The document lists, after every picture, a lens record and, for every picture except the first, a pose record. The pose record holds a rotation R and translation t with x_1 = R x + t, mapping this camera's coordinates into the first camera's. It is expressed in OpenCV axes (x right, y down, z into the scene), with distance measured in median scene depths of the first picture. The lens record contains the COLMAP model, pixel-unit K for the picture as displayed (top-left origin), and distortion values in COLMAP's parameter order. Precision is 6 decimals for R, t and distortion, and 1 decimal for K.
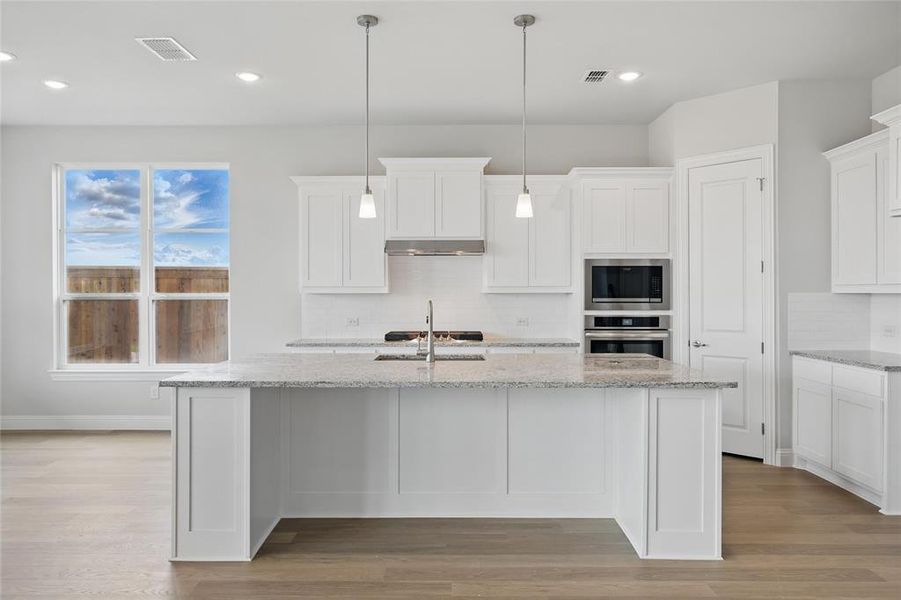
lens RADIAL K [[658.3, 0, 453.1], [0, 658.3, 297.2], [0, 0, 1]] dist [-0.002380, -0.000086]
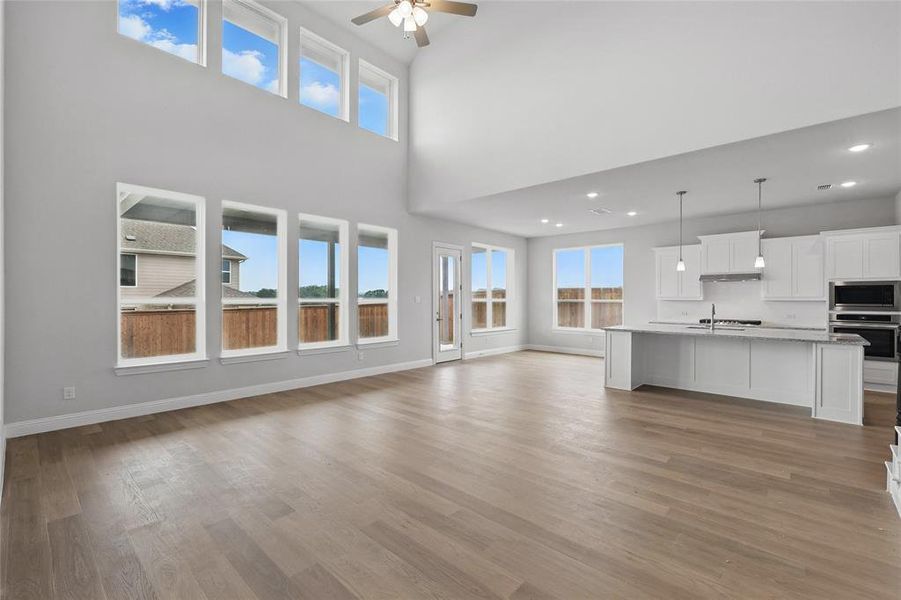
lens RADIAL K [[399.2, 0, 453.1], [0, 399.2, 296.8], [0, 0, 1]] dist [0.021030, 0.000136]
pose [[0.748489, 0.000696, -0.663147, 0.167072], [-0.008612, 0.999925, -0.008670, 0.001250], [0.663091, 0.012201, 0.748439, -0.513857]]
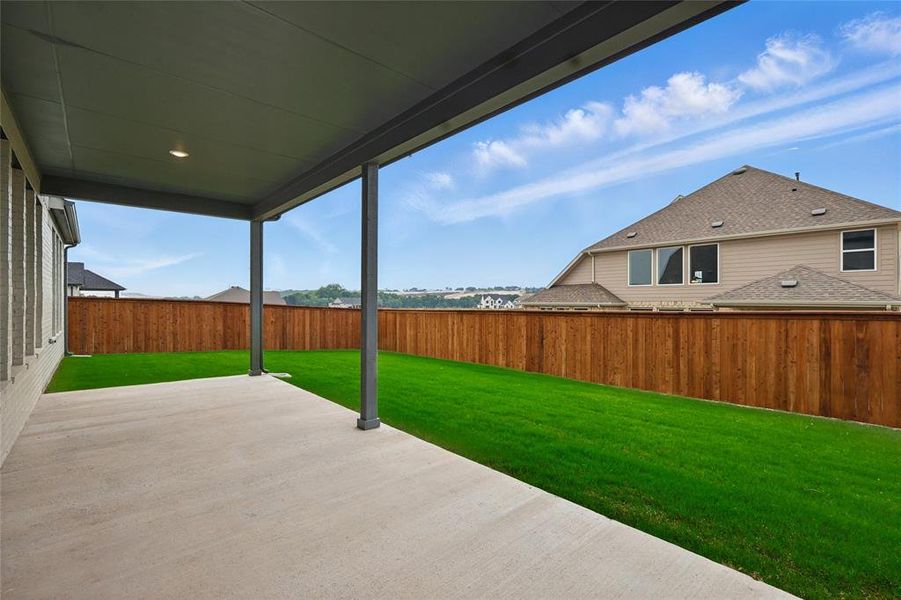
lens RADIAL K [[418.9, 0, 450.5], [0, 418.9, 300.0], [0, 0, 1]] dist [0.000060, 0.000006]
pose [[-0.752880, 0.002030, -0.658155, -0.895687], [-0.005802, 0.999936, 0.009721, 0.005963], [0.658133, 0.011137, -0.752820, 1.189644]]
